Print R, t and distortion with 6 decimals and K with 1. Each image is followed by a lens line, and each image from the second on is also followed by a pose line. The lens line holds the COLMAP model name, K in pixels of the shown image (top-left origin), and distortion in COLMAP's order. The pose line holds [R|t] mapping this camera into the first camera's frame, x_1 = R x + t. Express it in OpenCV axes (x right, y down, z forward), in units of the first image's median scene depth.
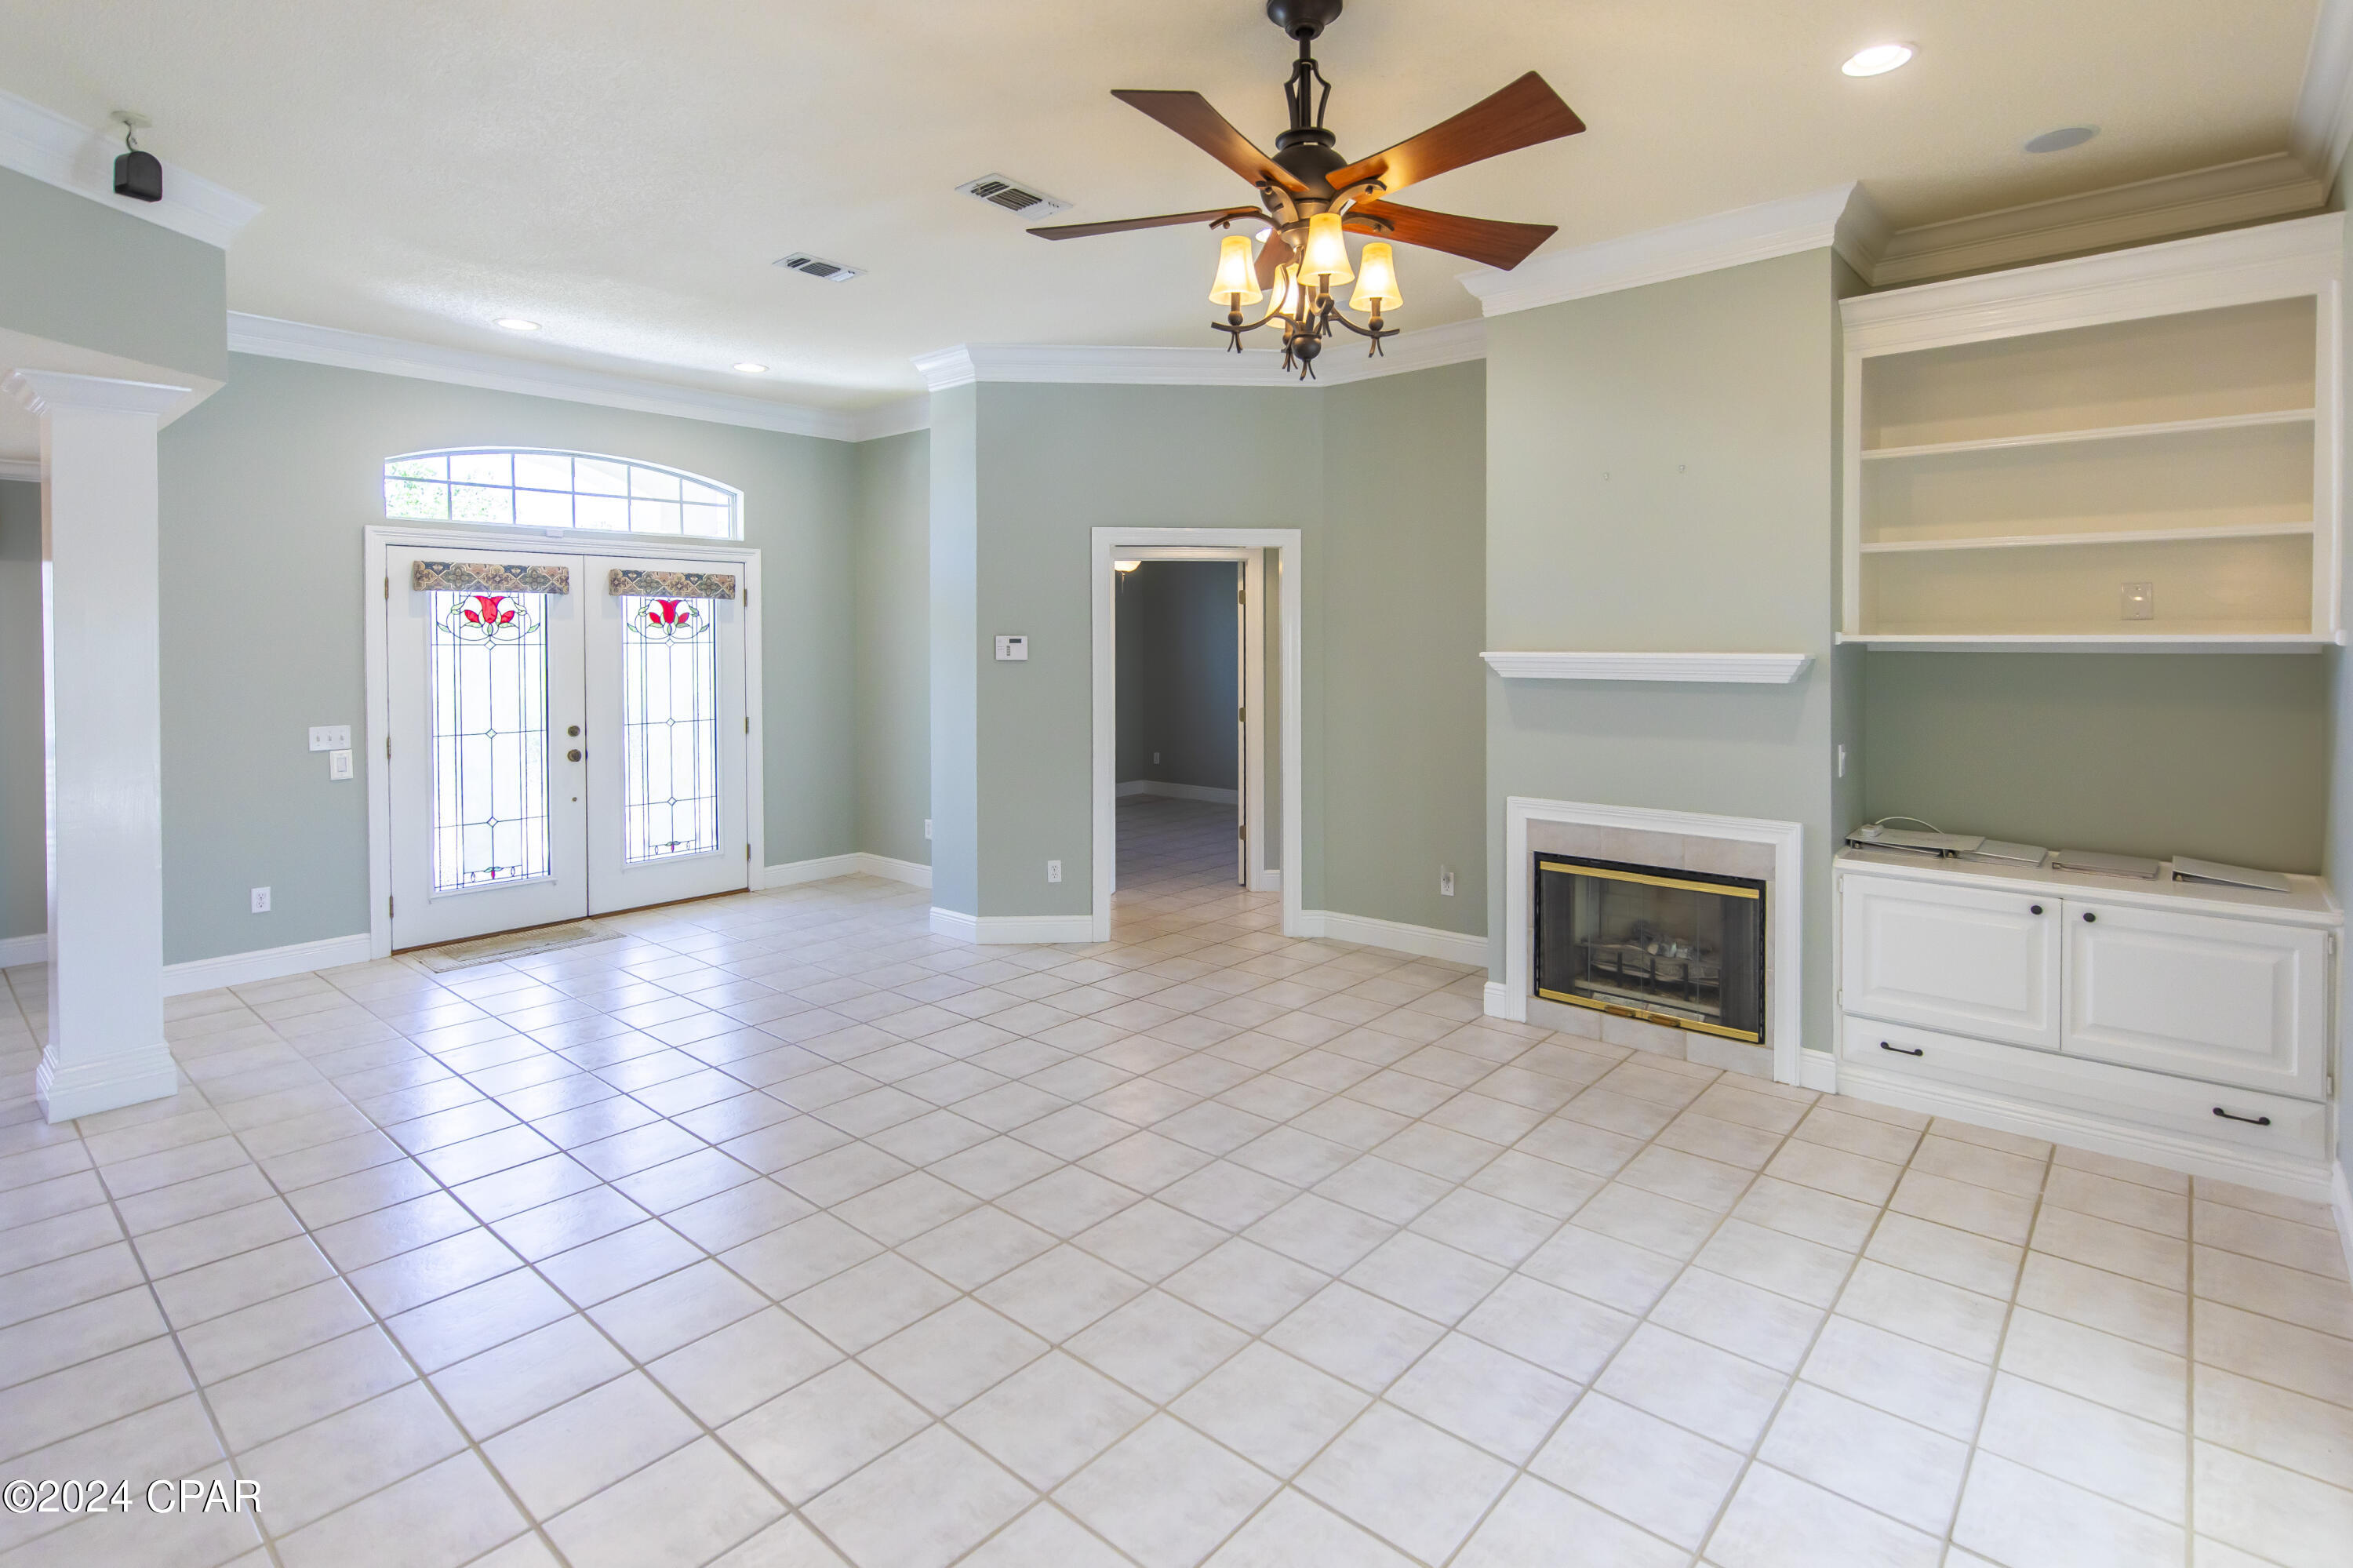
lens RADIAL K [[1174.3, 0, 1176.5], [0, 1174.3, 784.0], [0, 0, 1]] dist [0.023563, 0.000116]
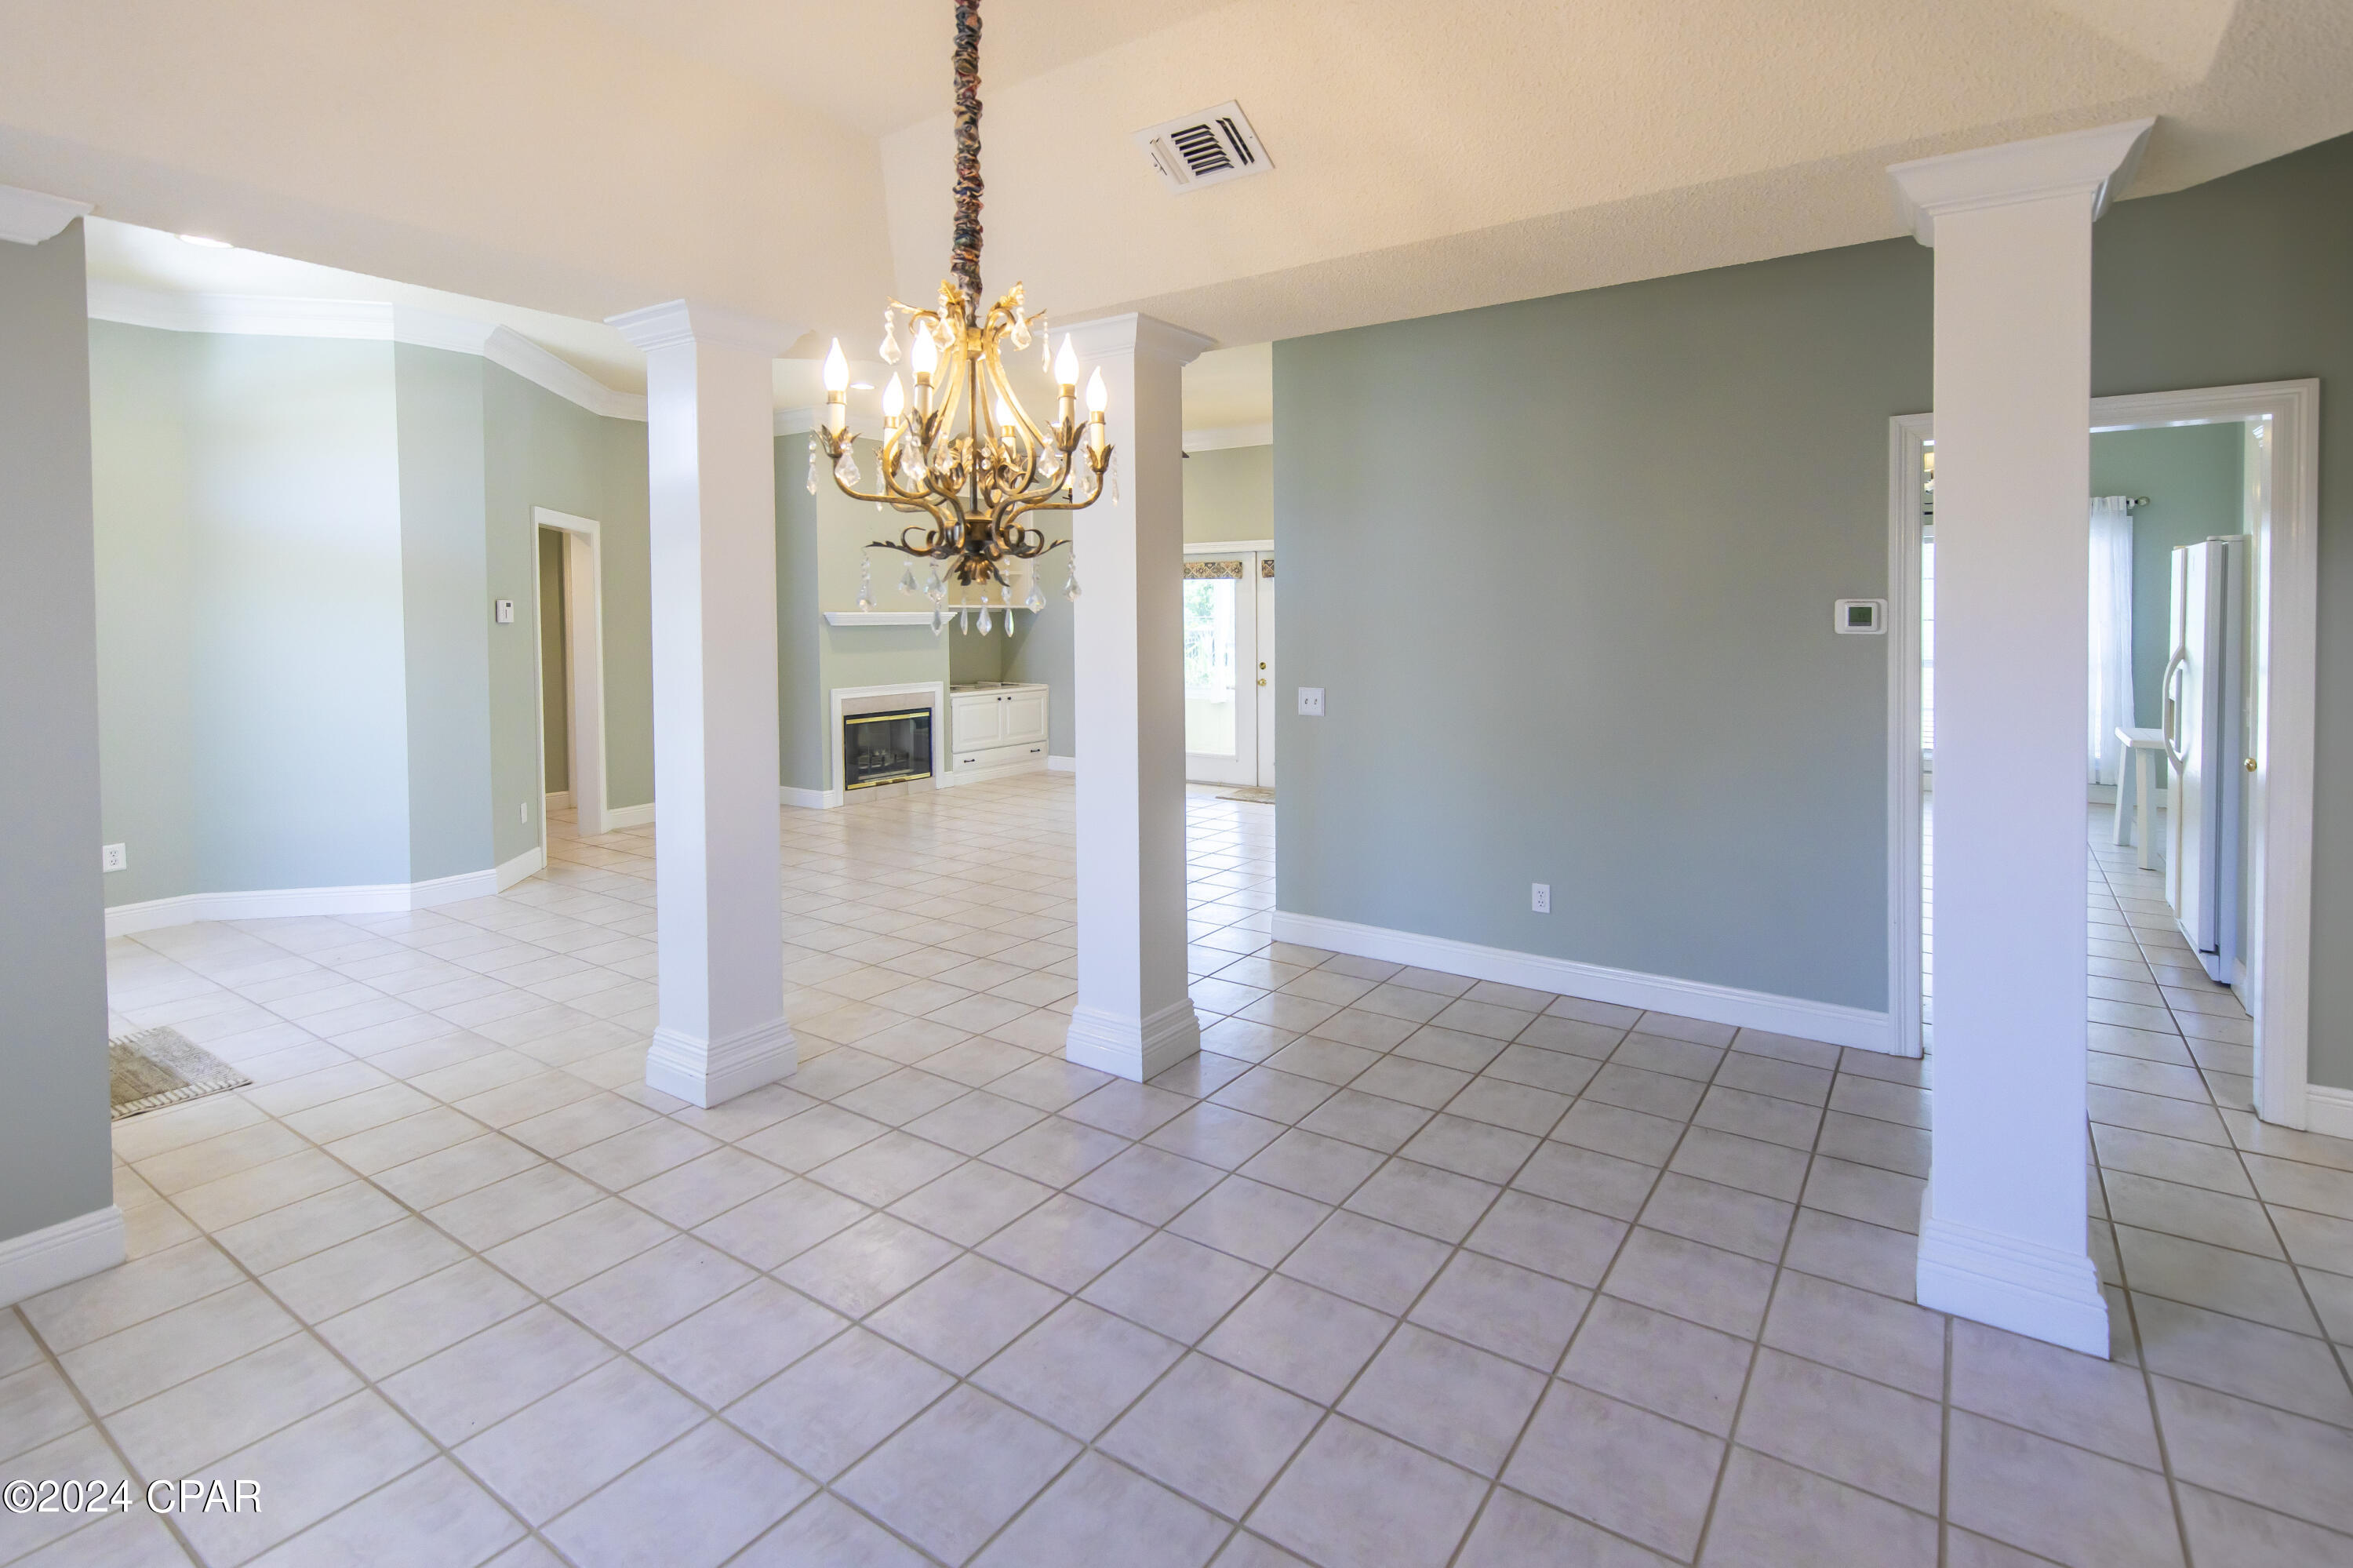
lens RADIAL K [[1126.2, 0, 1236.0], [0, 1126.2, 741.5], [0, 0, 1]] dist [-0.002096, -0.000316]
pose [[-0.129692, -0.117799, 0.984532, -1.819634], [0.114013, 0.984561, 0.132822, -0.083534], [-0.984978, 0.129475, -0.114259, 0.634238]]
